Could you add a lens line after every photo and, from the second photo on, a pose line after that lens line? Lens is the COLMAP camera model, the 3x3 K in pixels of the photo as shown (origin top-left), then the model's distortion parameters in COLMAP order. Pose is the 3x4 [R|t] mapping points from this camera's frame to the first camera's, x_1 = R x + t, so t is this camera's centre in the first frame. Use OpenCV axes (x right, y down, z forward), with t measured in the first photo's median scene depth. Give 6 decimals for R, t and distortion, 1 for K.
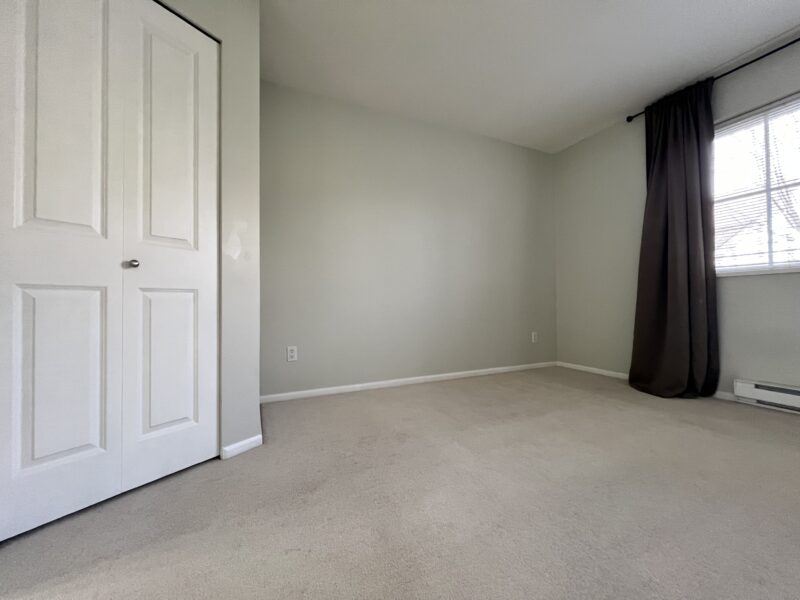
lens RADIAL K [[318.3, 0, 399.6], [0, 318.3, 297.4], [0, 0, 1]] dist [-0.001402, 0.000837]
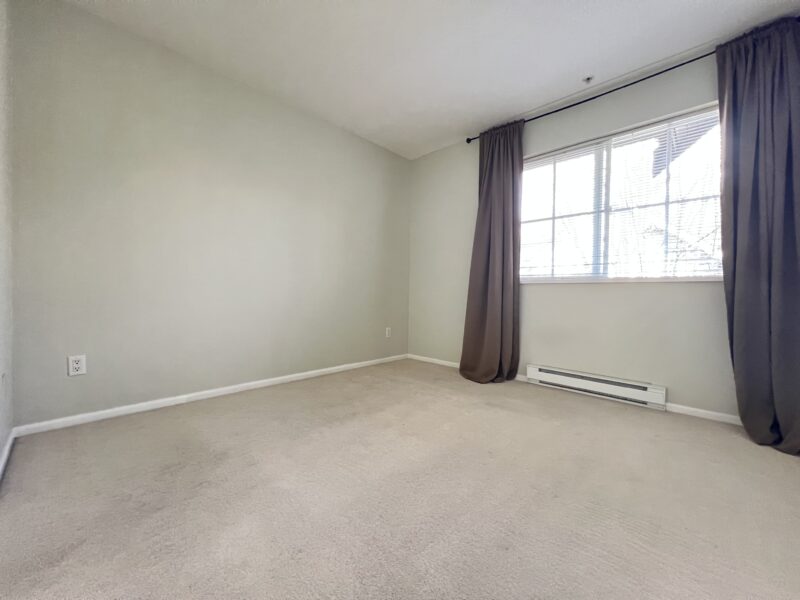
lens RADIAL K [[318.3, 0, 397.2], [0, 318.3, 298.5], [0, 0, 1]] dist [-0.001402, 0.000837]
pose [[0.930284, 0.017117, 0.366440, 0.098442], [-0.030119, 0.999102, 0.029795, -0.029428], [-0.365601, -0.038755, 0.929964, 0.019897]]
